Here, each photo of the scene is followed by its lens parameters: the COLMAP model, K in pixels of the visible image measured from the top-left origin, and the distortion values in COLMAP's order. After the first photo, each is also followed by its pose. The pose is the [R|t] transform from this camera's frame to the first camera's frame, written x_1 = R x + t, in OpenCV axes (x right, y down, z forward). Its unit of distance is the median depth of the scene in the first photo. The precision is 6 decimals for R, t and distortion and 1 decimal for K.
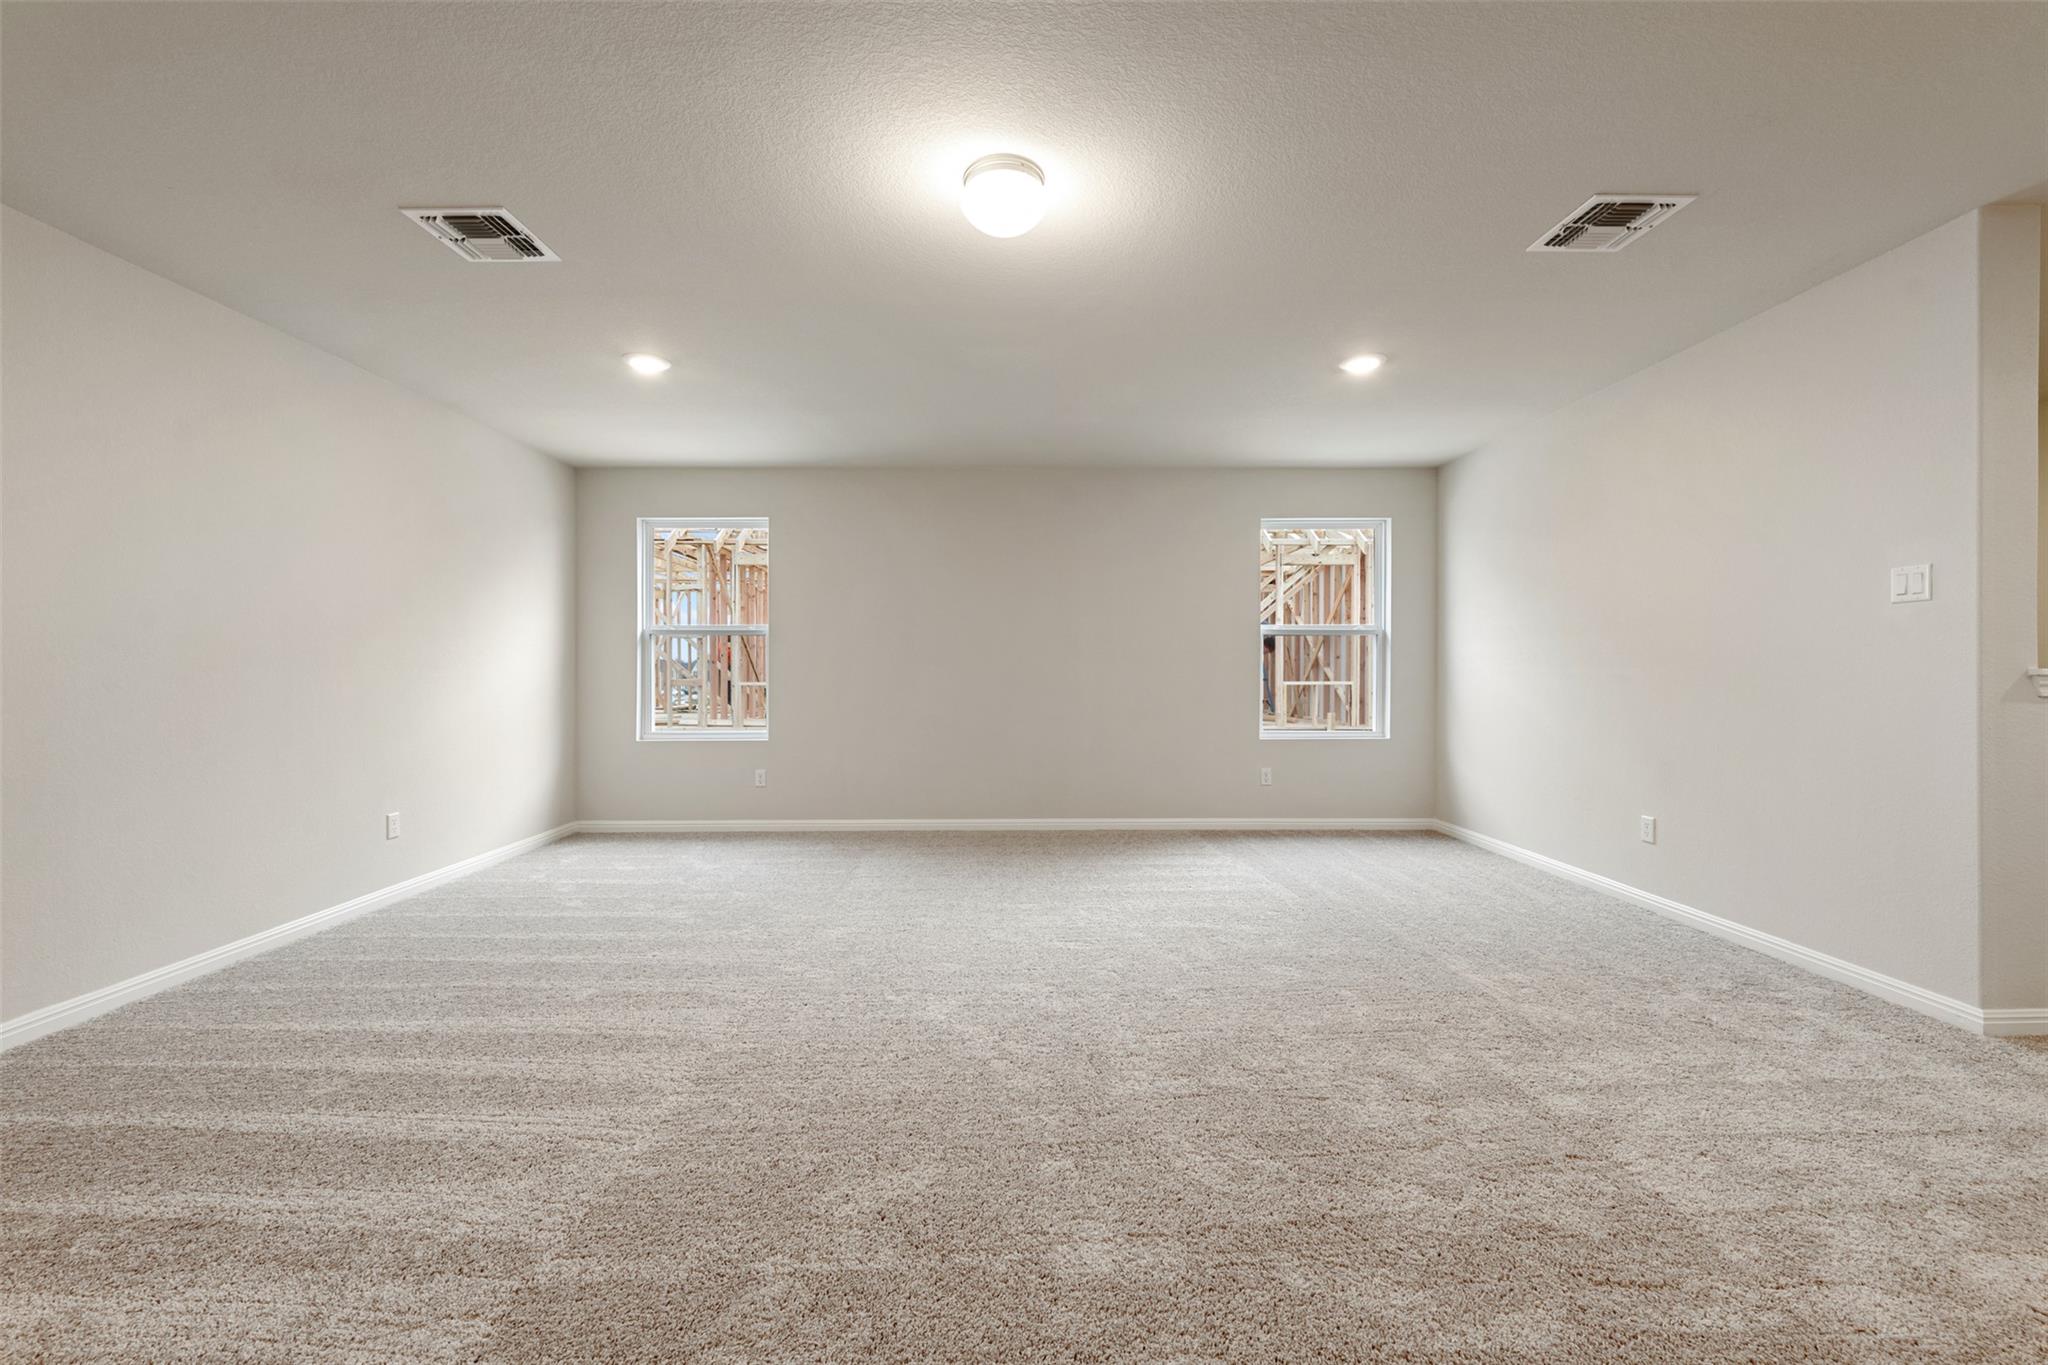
lens RADIAL K [[802.9, 0, 1024.3], [0, 802.9, 669.2], [0, 0, 1]] dist [0.014585, -0.005754]
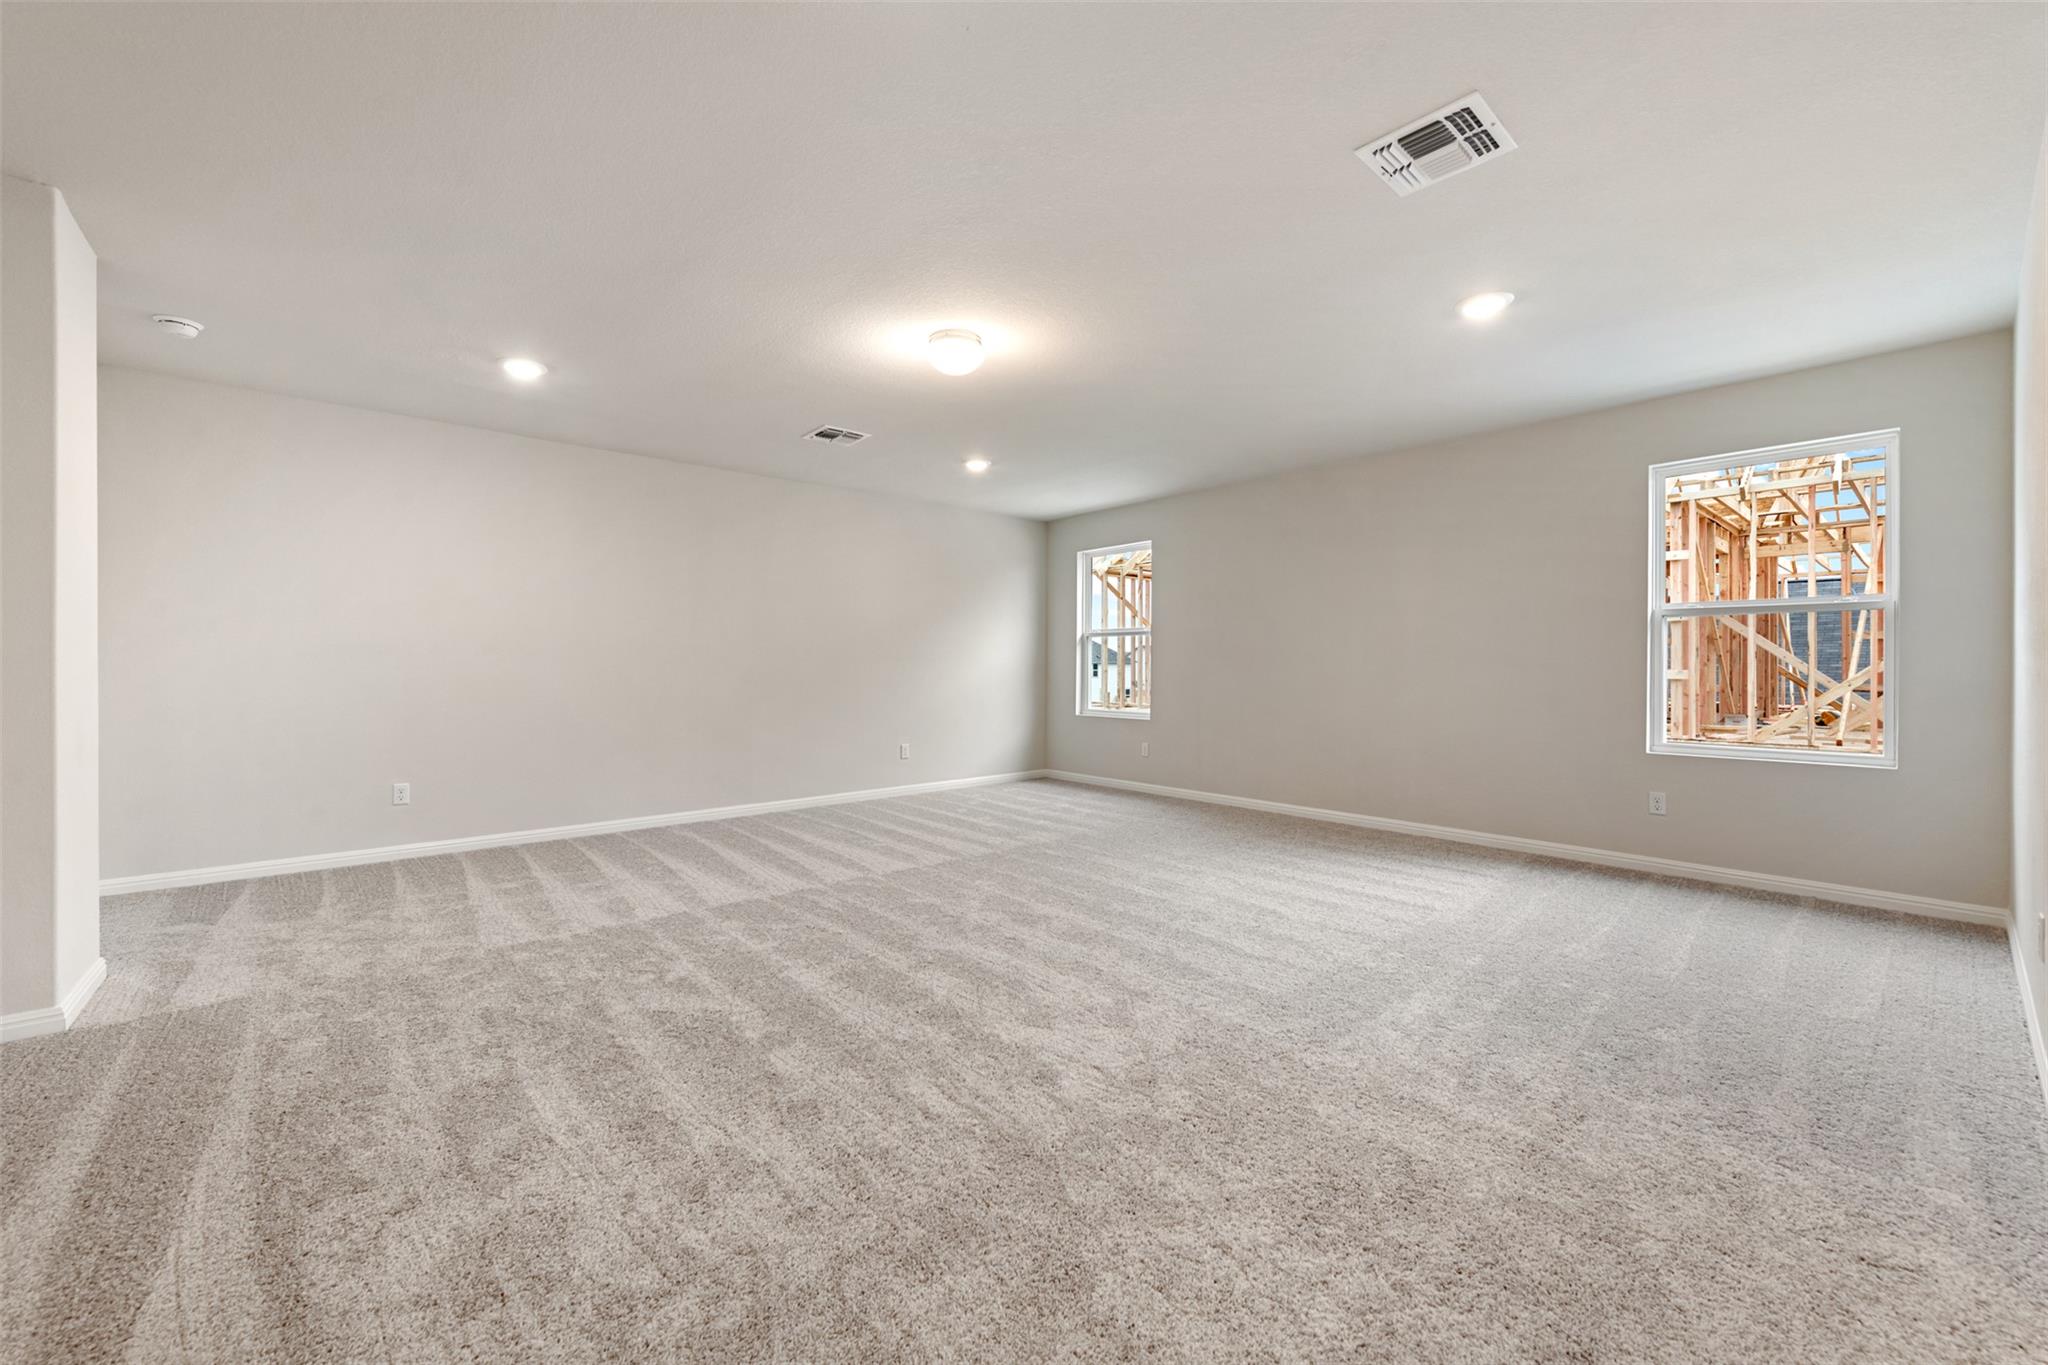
lens RADIAL K [[802.9, 0, 1024.3], [0, 802.9, 669.2], [0, 0, 1]] dist [0.014585, -0.005754]
pose [[0.647394, 0.006083, -0.762131, 0.511867], [0.000539, 0.999964, 0.008439, -0.000281], [0.762155, -0.005874, 0.647368, 0.048225]]
